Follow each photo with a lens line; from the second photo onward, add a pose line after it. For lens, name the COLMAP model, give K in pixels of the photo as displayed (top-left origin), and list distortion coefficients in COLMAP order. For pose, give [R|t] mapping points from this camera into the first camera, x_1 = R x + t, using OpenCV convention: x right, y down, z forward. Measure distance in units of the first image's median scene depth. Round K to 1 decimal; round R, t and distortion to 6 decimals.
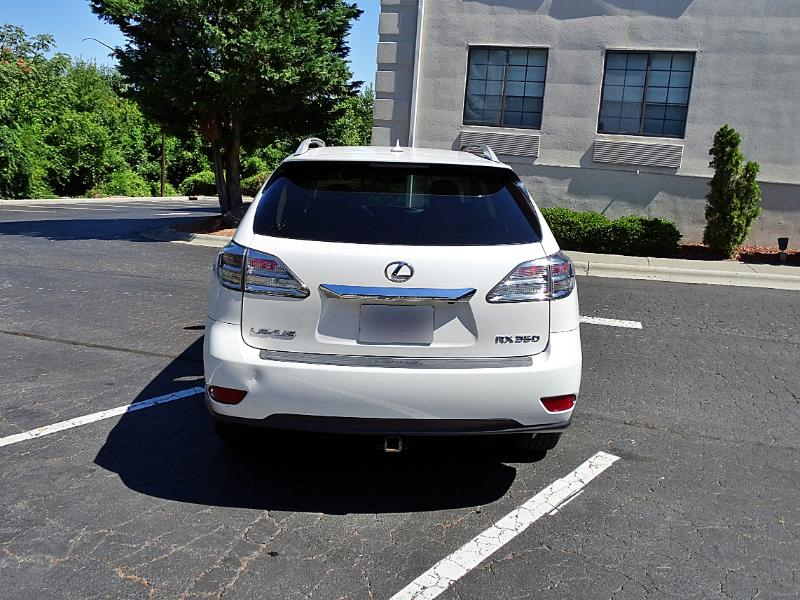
lens RADIAL K [[674.5, 0, 394.3], [0, 674.5, 265.2], [0, 0, 1]] dist [0.005060, 0.002519]
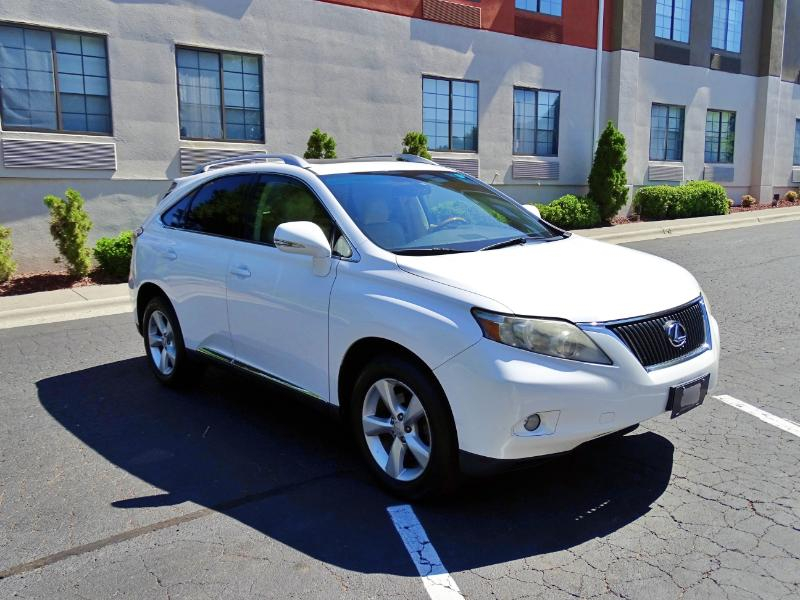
lens RADIAL K [[727.4, 0, 400.0], [0, 727.4, 300.0], [0, 0, 1]] dist [0.041337, -0.004552]
pose [[0.587884, -0.190532, 0.786187, -0.335660], [0.176306, 0.978682, 0.105348, -0.041662], [-0.789499, 0.076677, 0.608943, 0.212363]]
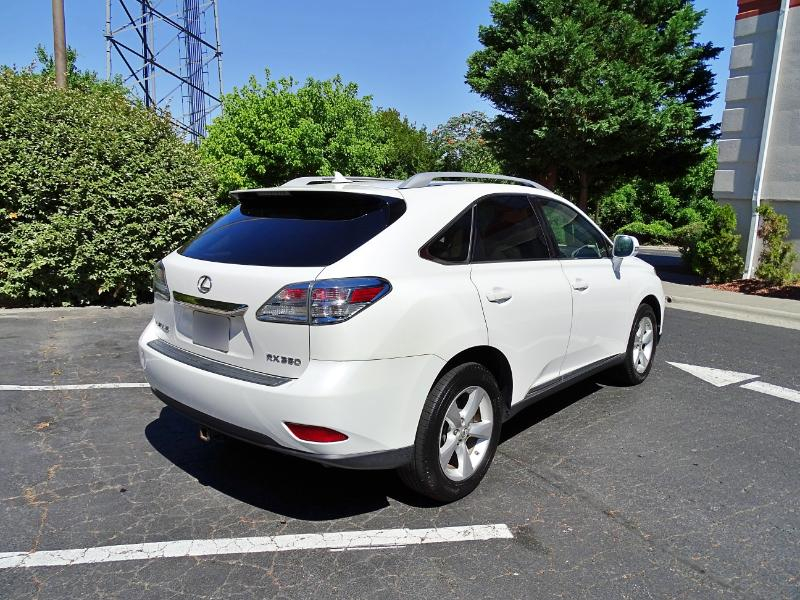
lens RADIAL K [[590.9, 0, 400.0], [0, 590.9, 300.0], [0, 0, 1]] dist [0.003297, -0.003060]
pose [[0.745822, 0.083254, -0.660922, 0.227463], [-0.090805, 0.995604, 0.022943, -0.004134], [0.659927, 0.042904, 0.750104, 0.113360]]
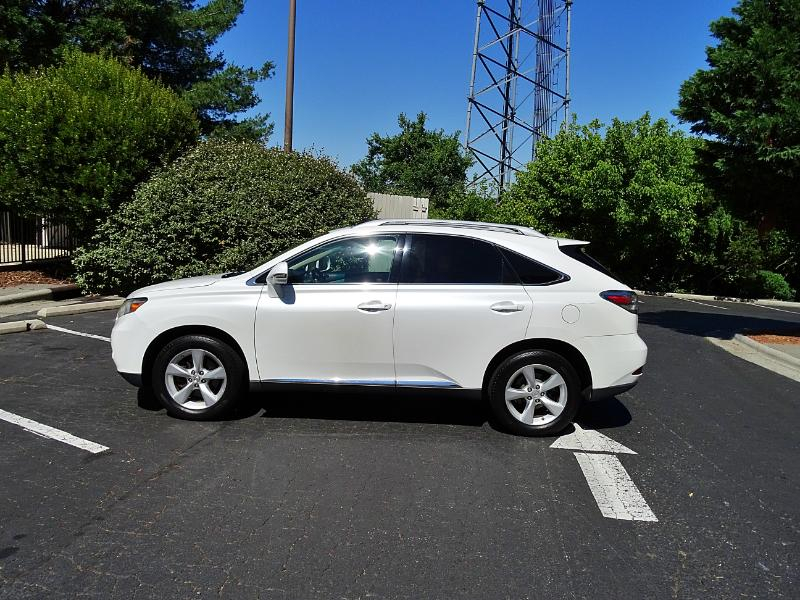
lens RADIAL K [[611.7, 0, 400.0], [0, 611.7, 304.9], [0, 0, 1]] dist [0.004760, 0.004067]
pose [[0.174847, 0.082069, -0.981169, 0.493636], [-0.186982, 0.981153, 0.048747, -0.045008], [0.966678, 0.174938, 0.186897, 0.421166]]
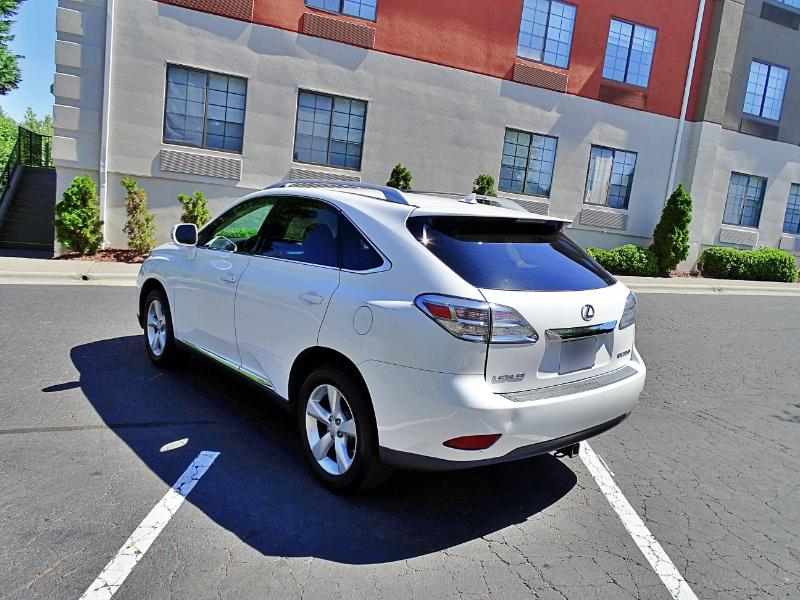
lens RADIAL K [[611.7, 0, 400.0], [0, 611.7, 304.9], [0, 0, 1]] dist [0.004760, 0.004067]
pose [[0.773795, -0.080942, 0.628244, -0.233933], [0.044272, 0.996288, 0.073831, -0.024781], [-0.631887, -0.029316, 0.774506, 0.085686]]
